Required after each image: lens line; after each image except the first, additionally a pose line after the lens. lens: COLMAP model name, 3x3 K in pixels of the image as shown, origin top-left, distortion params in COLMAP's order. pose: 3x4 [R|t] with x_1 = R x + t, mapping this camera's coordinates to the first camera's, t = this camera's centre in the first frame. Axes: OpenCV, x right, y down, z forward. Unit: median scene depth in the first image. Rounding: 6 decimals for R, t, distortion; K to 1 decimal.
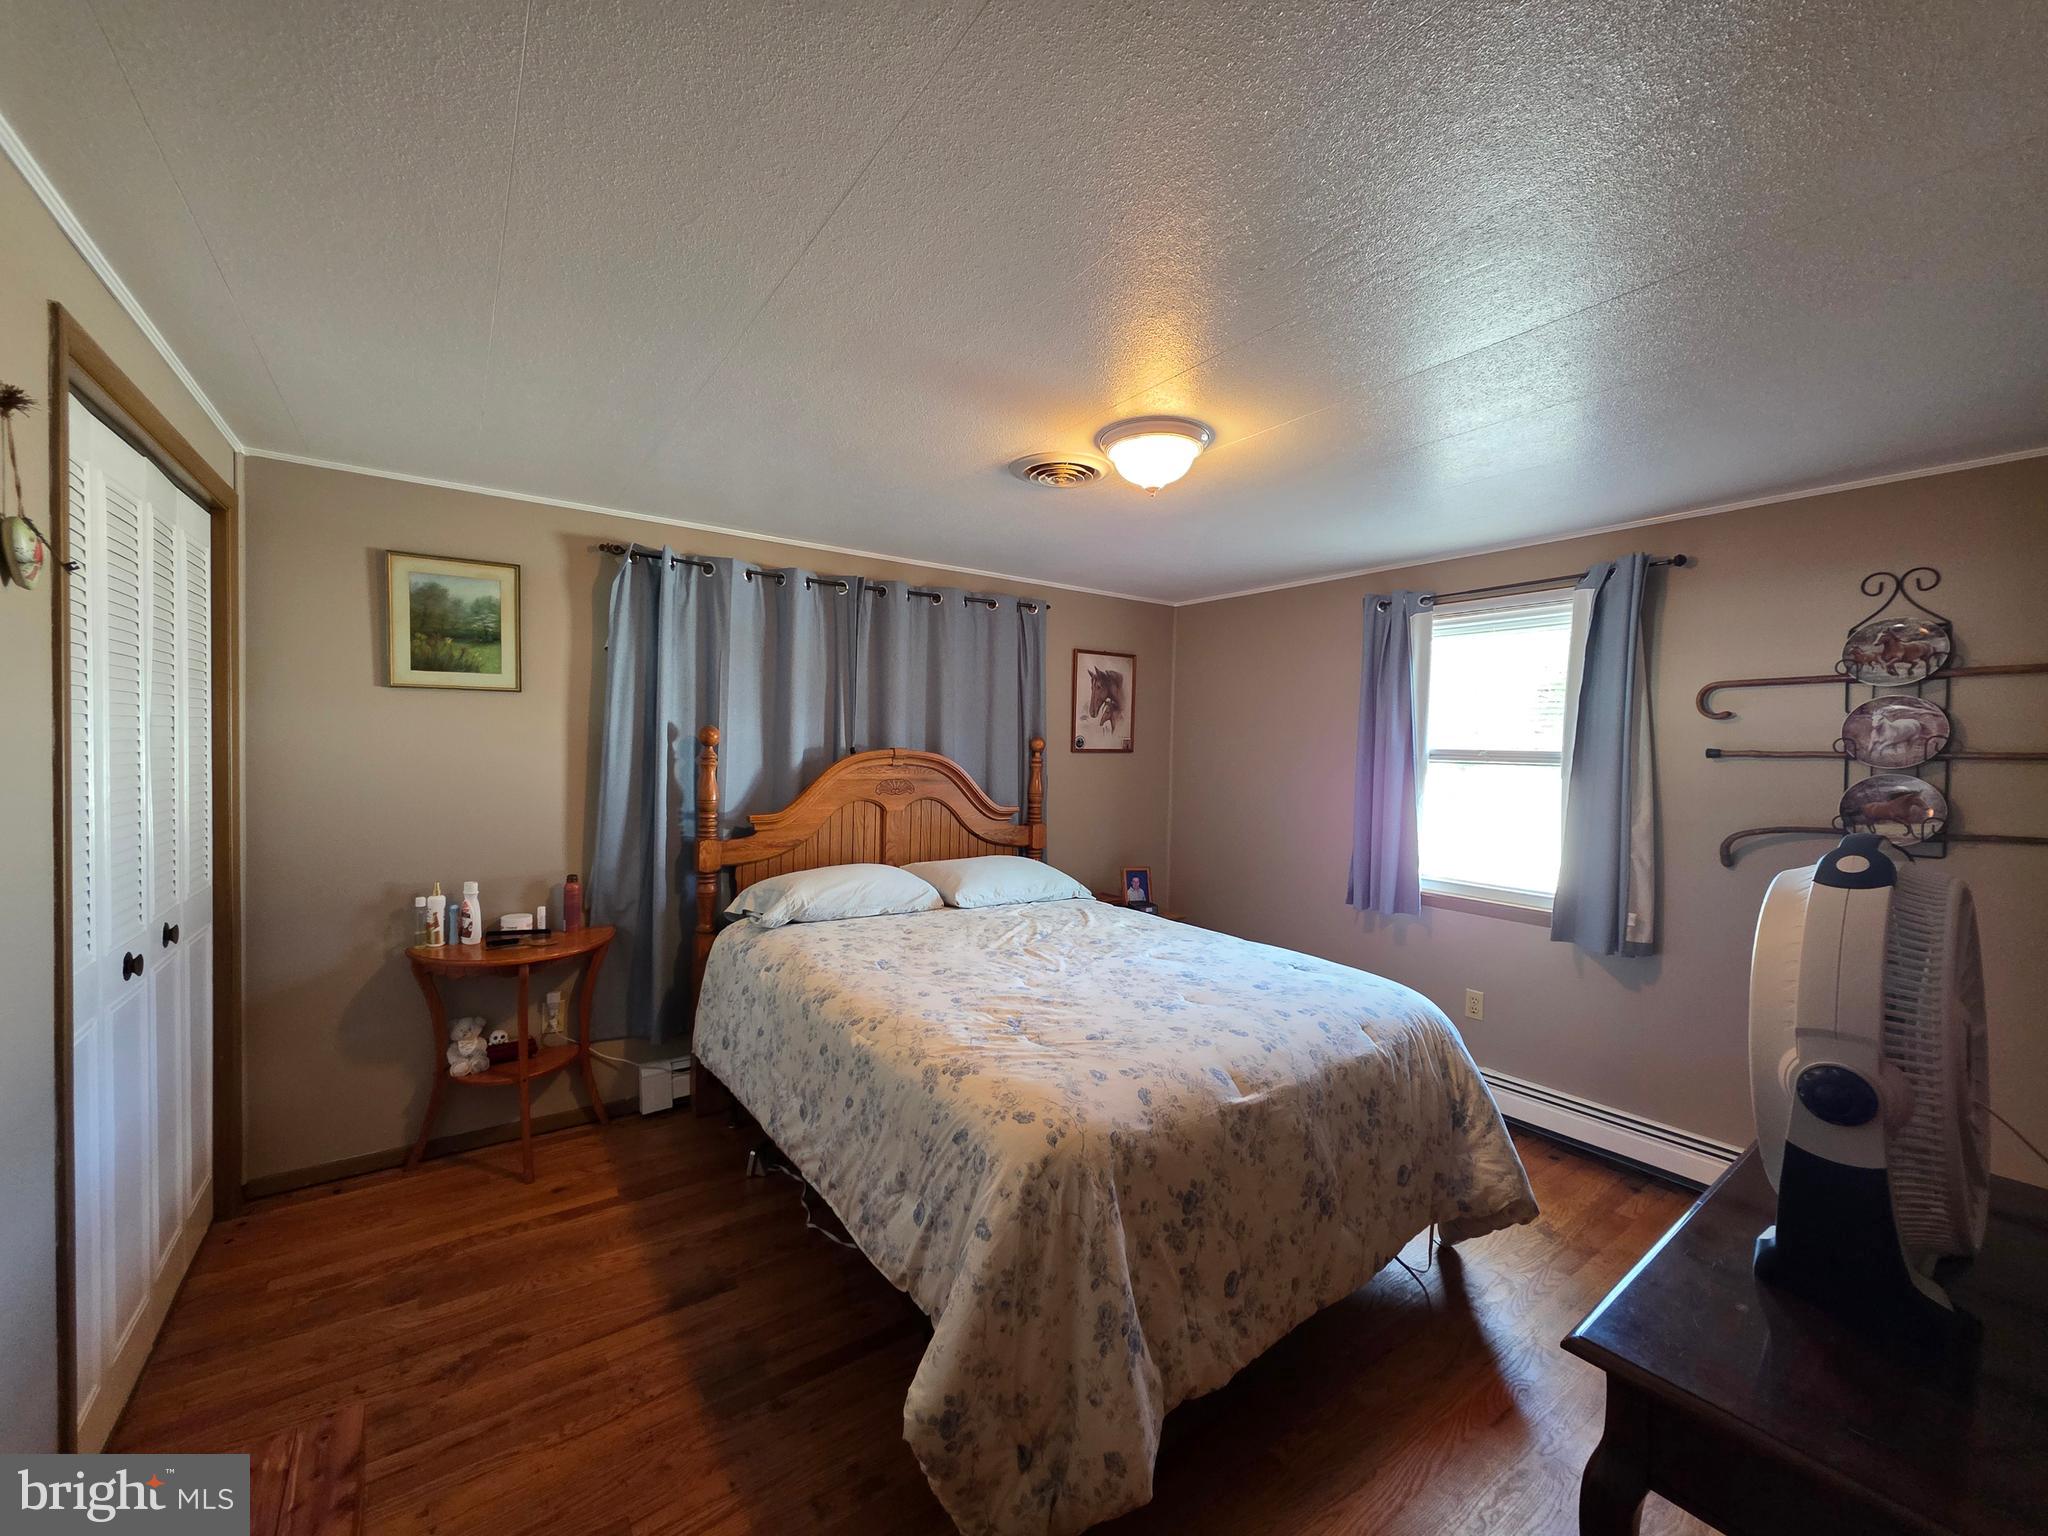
lens RADIAL K [[812.7, 0, 1024.5], [0, 812.7, 771.4], [0, 0, 1]] dist [0.003251, -0.000460]
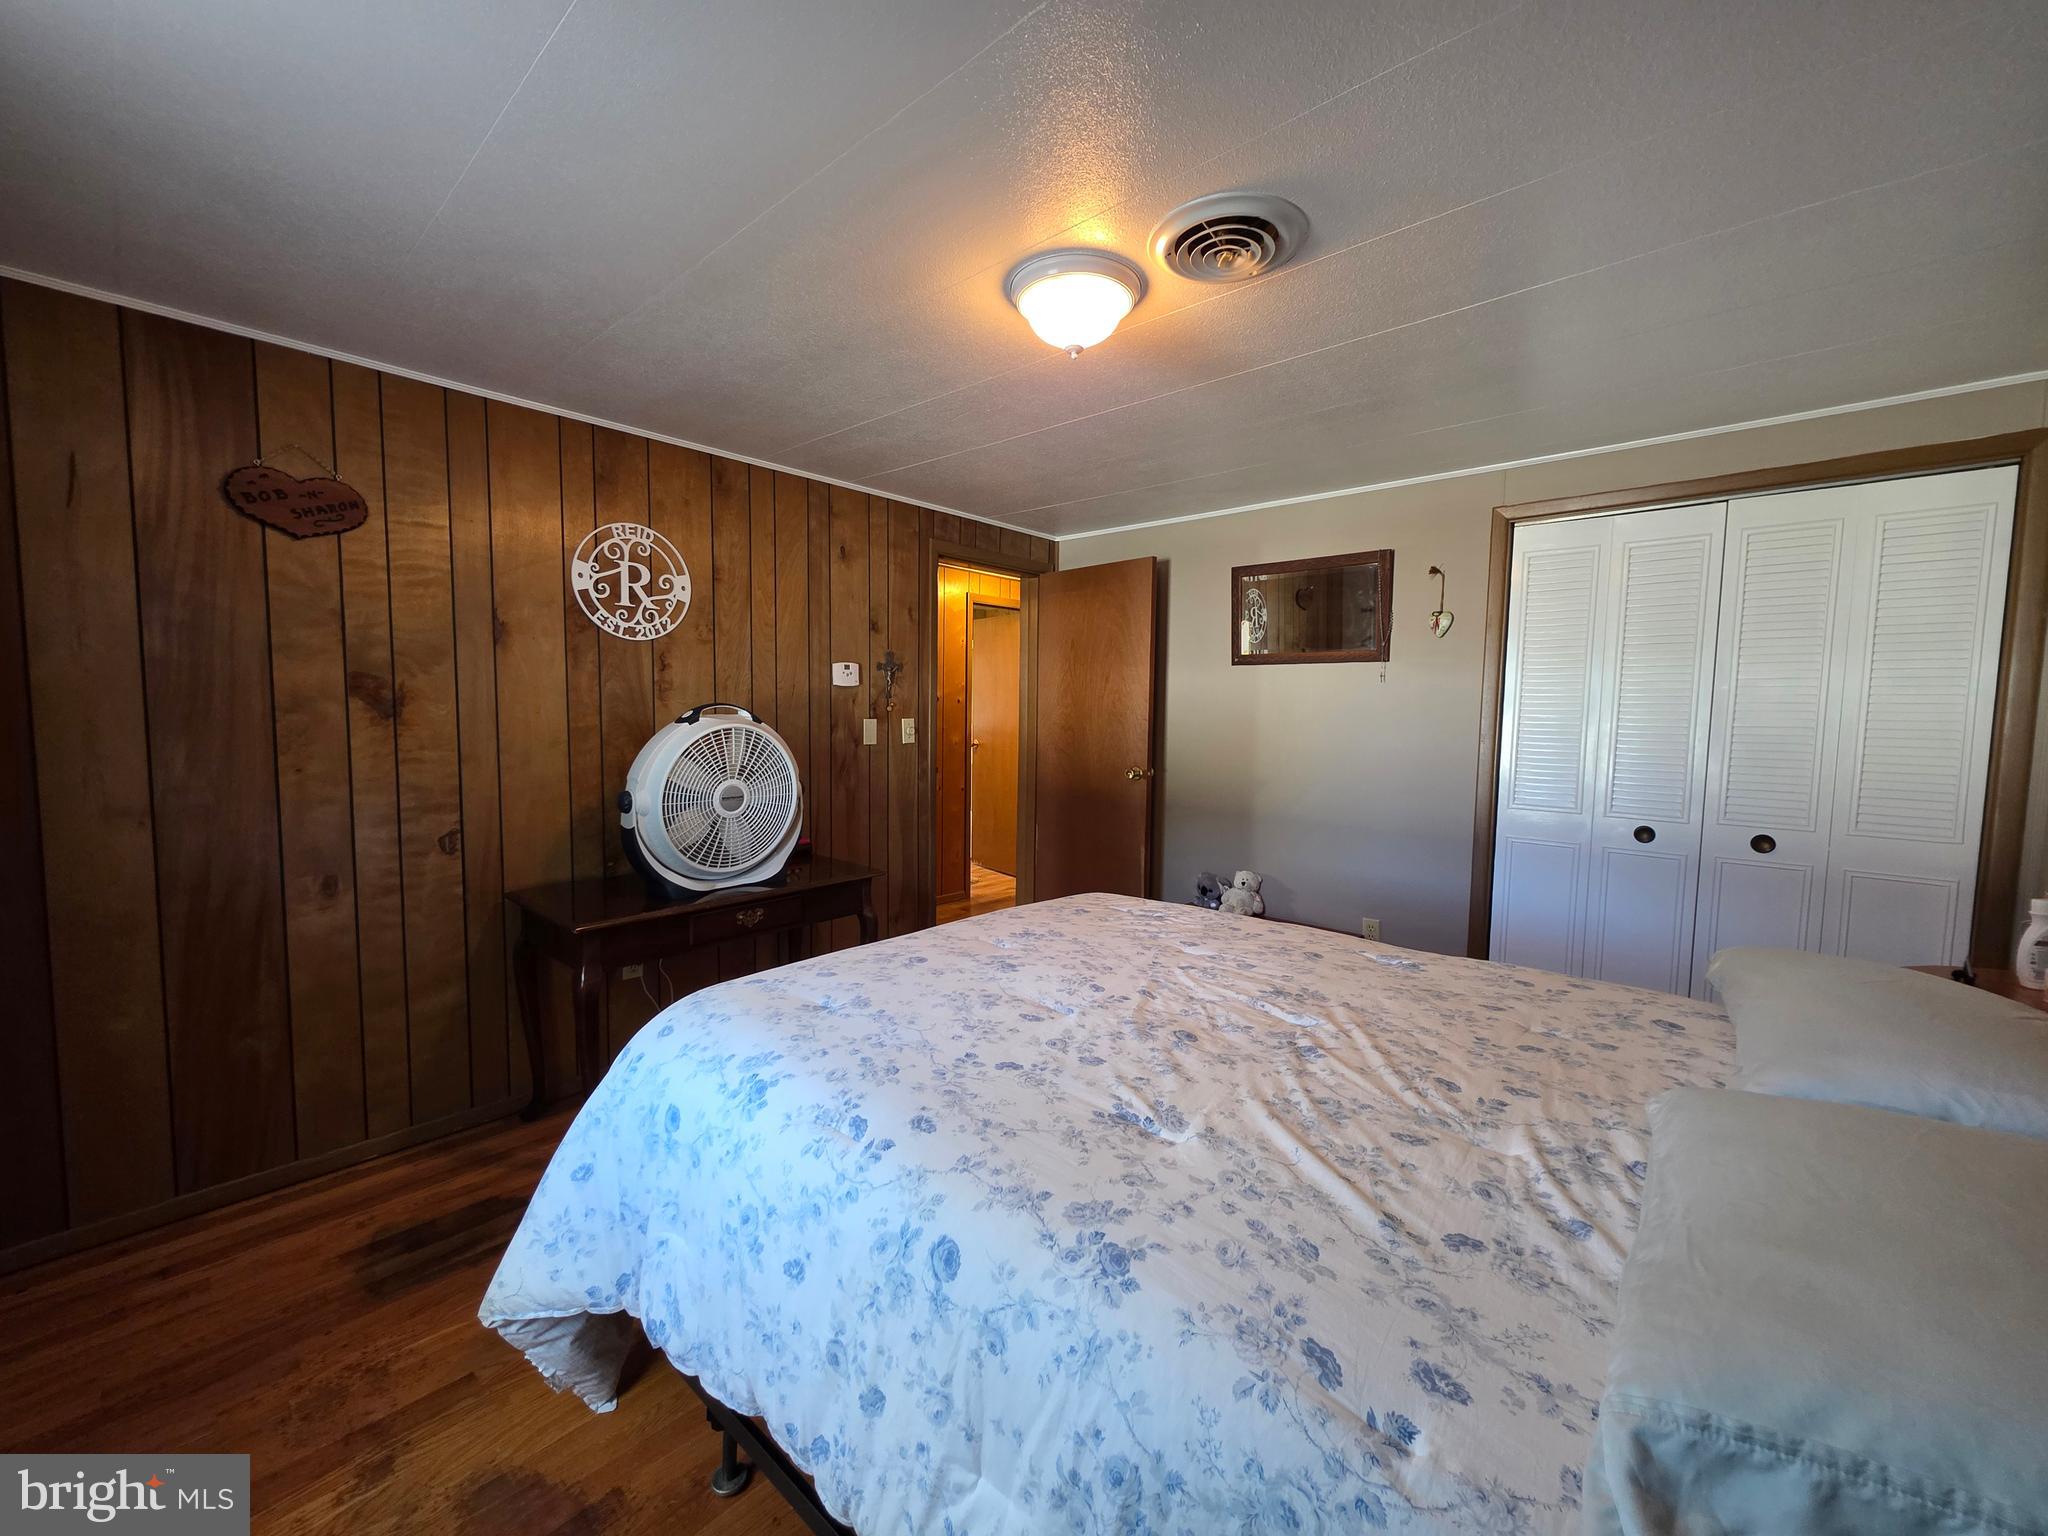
lens RADIAL K [[812.7, 0, 1024.8], [0, 812.7, 761.5], [0, 0, 1]] dist [0.003251, -0.000460]
pose [[-0.975994, -0.021070, -0.216775, 0.334417], [-0.042699, 0.994506, 0.095580, -0.006876], [0.213570, 0.102541, -0.971531, 1.624053]]
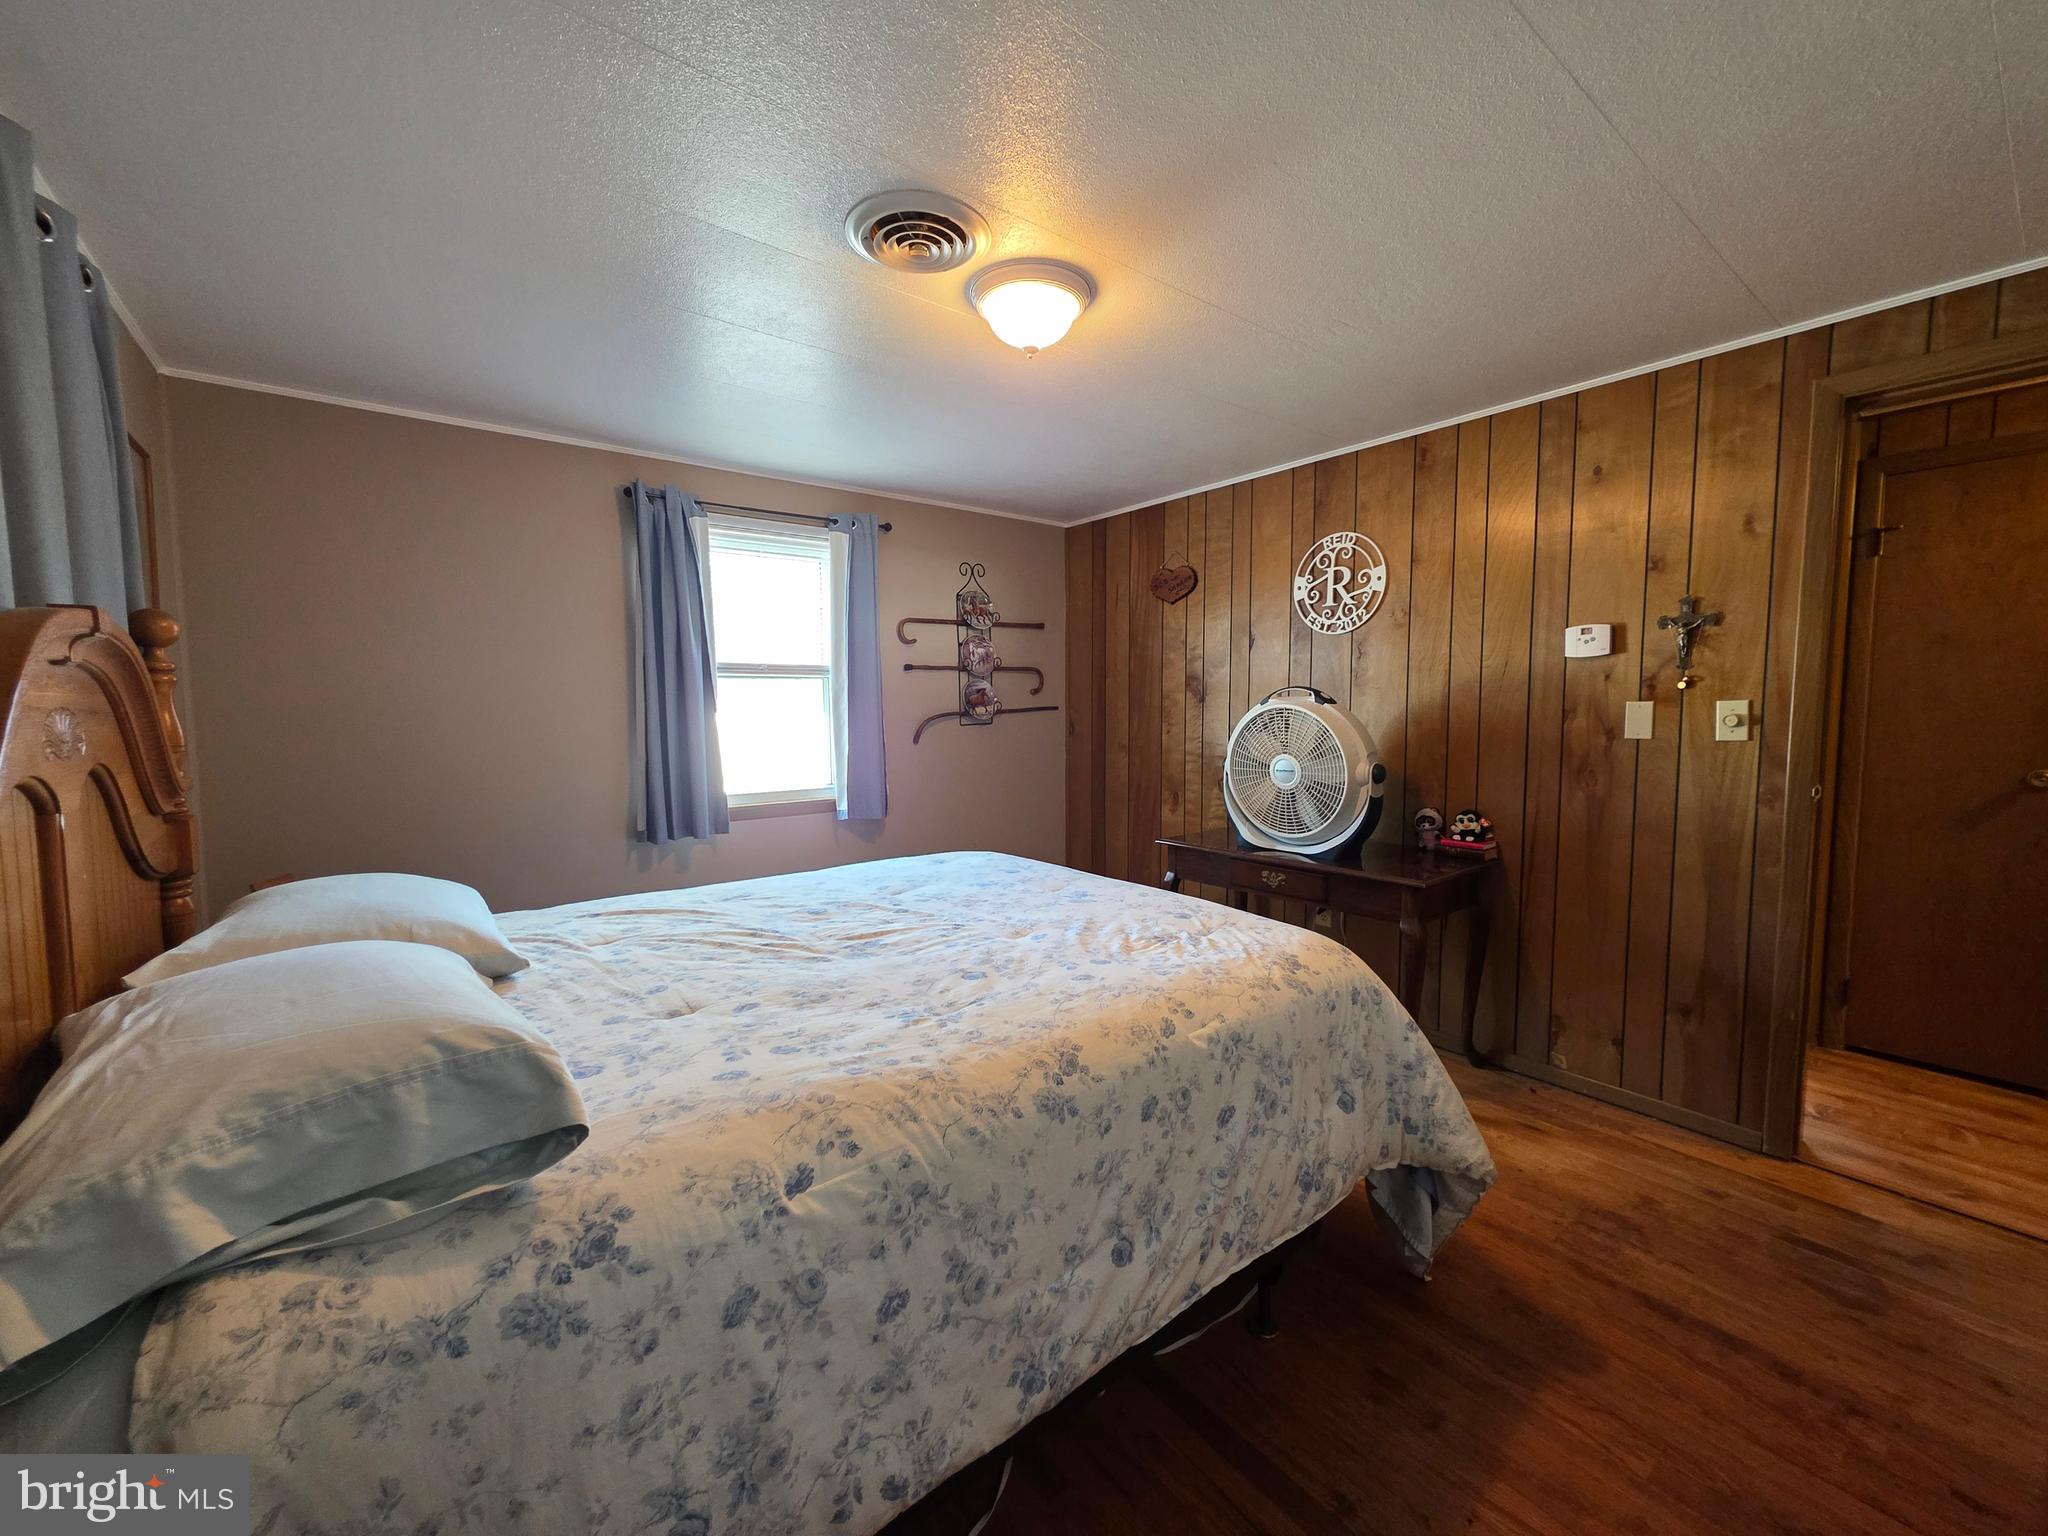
lens RADIAL K [[812.7, 0, 1024.3], [0, 812.7, 767.4], [0, 0, 1]] dist [0.003251, -0.000460]
pose [[-0.043300, -0.097768, 0.994267, -0.695356], [0.037302, 0.994348, 0.099401, 0.021180], [-0.998366, 0.041392, -0.039408, 0.935894]]
